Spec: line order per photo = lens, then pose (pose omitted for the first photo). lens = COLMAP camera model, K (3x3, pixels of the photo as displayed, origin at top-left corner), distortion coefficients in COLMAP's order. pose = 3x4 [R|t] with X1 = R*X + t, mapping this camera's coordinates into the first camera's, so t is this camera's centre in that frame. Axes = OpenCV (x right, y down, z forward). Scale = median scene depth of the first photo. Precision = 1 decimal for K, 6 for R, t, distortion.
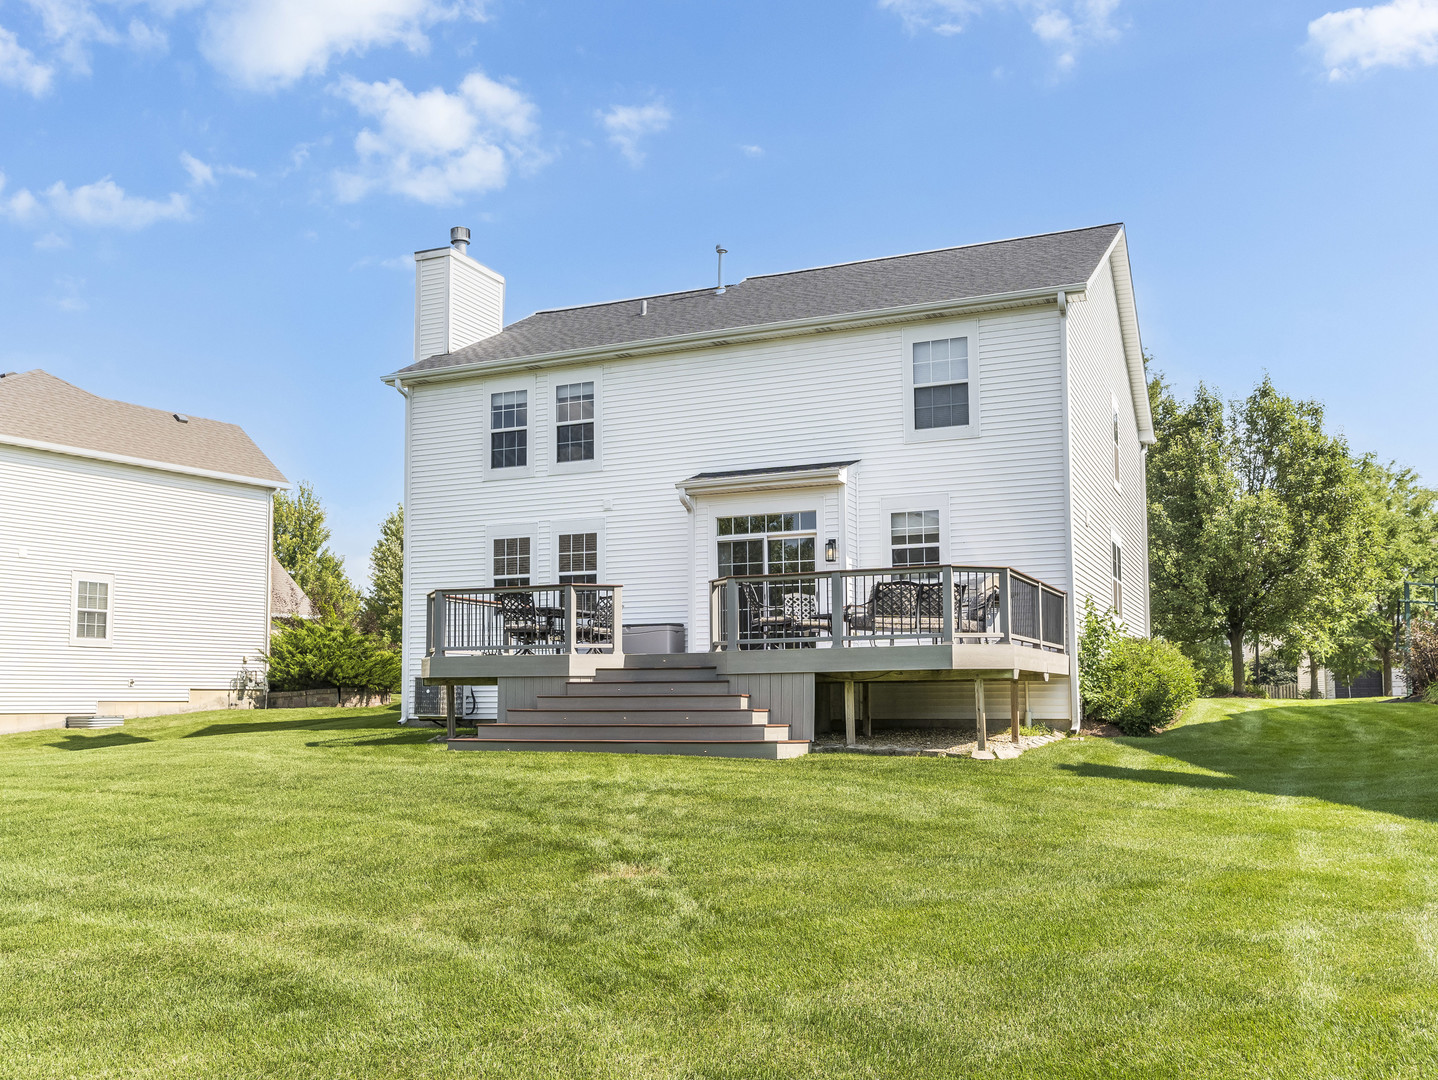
lens RADIAL K [[1161.2, 0, 719.0], [0, 1161.2, 540.0], [0, 0, 1]] dist [-0.000494, 0.000093]
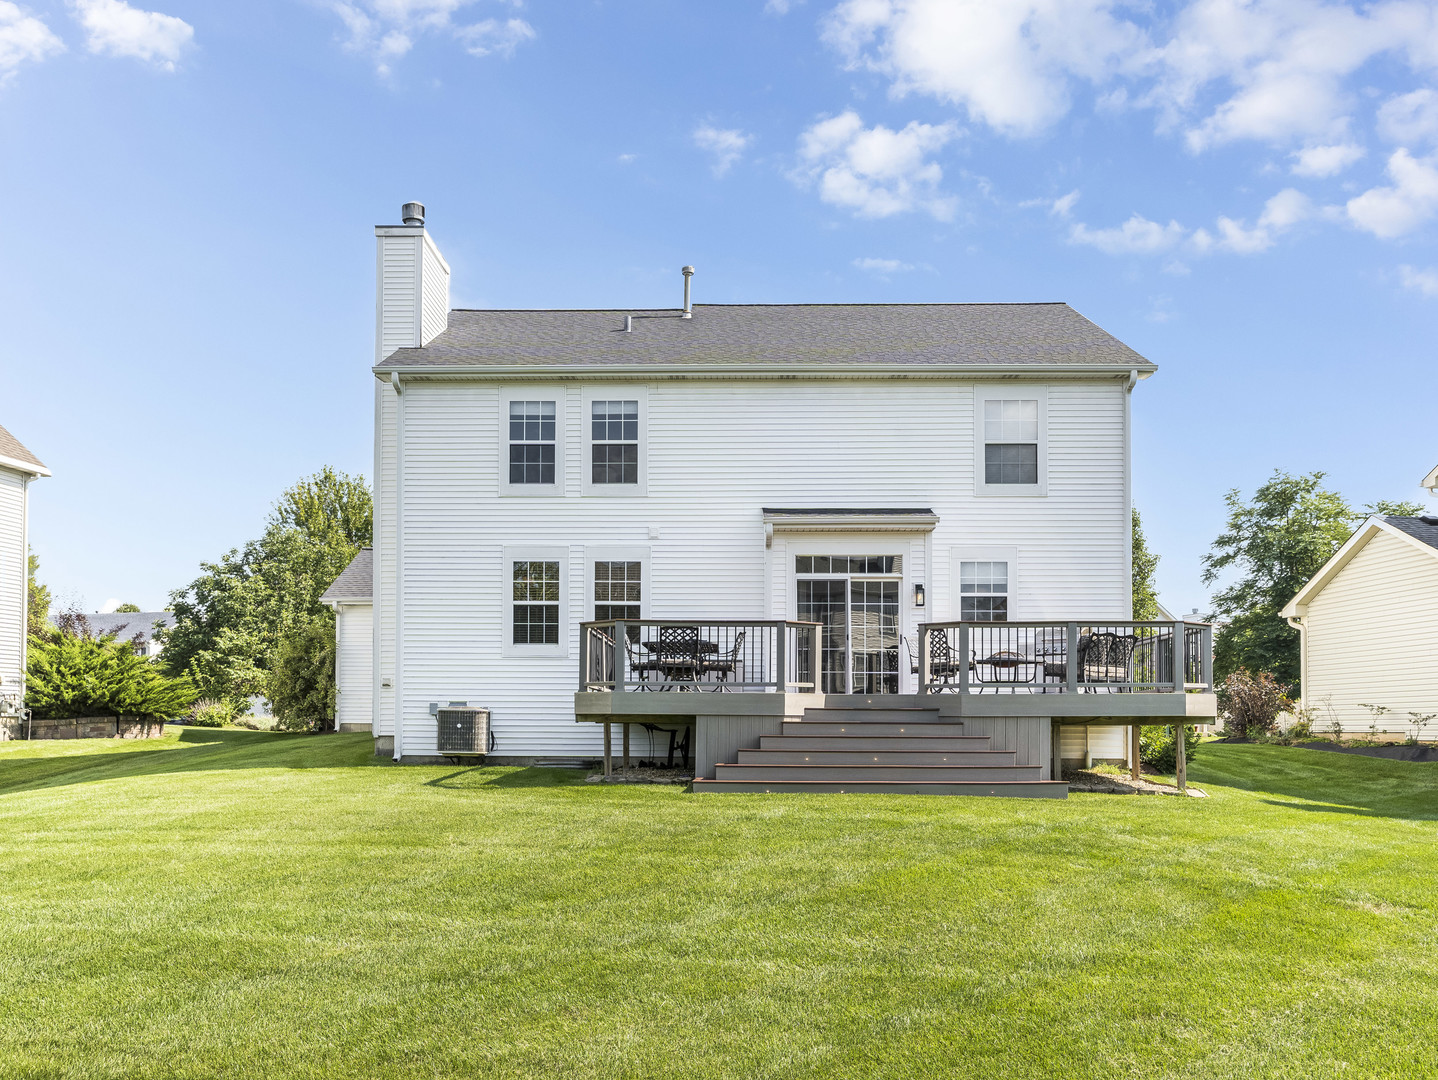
lens RADIAL K [[1186.6, 0, 715.2], [0, 1186.6, 615.1], [0, 0, 1]] dist [0.001768, 0.005481]
pose [[0.936061, 0.044219, 0.349047, -0.384514], [-0.057945, 0.997899, 0.028976, 0.005754], [-0.347033, -0.047349, 0.936657, 0.067671]]
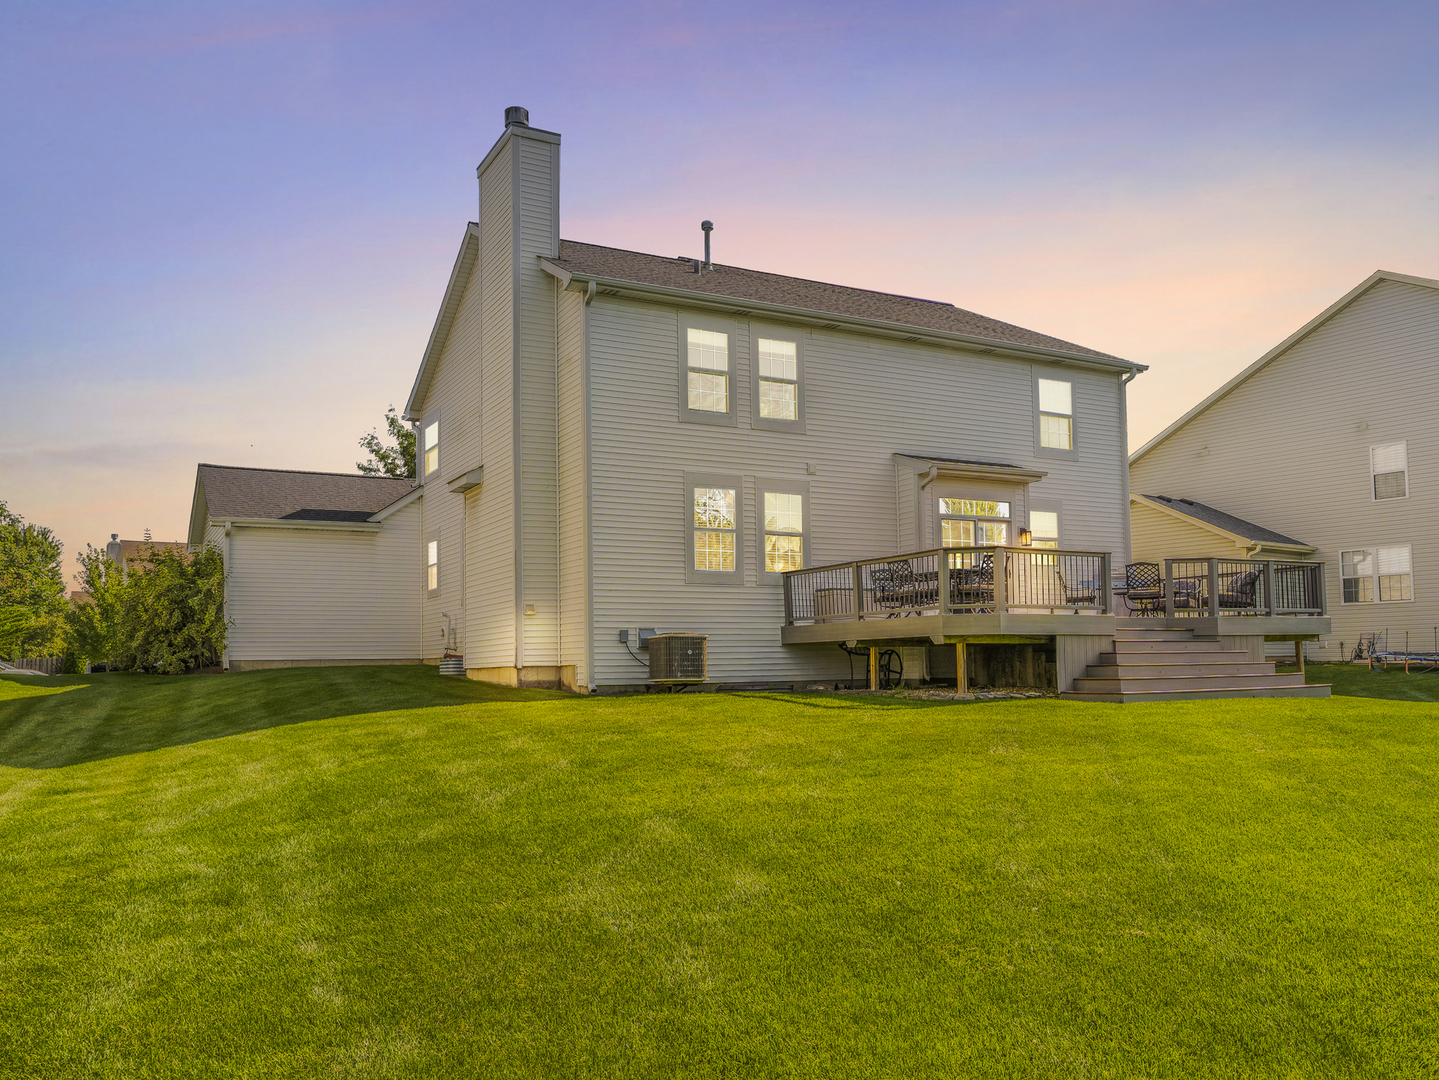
lens RADIAL K [[1106.8, 0, 719.5], [0, 1106.8, 540.0], [0, 0, 1]] dist [-0.003340, -0.000319]
pose [[0.636944, 0.079573, 0.766793, -0.879186], [-0.090283, 0.995514, -0.028313, 0.065761], [-0.765606, -0.051194, 0.641270, 0.437092]]
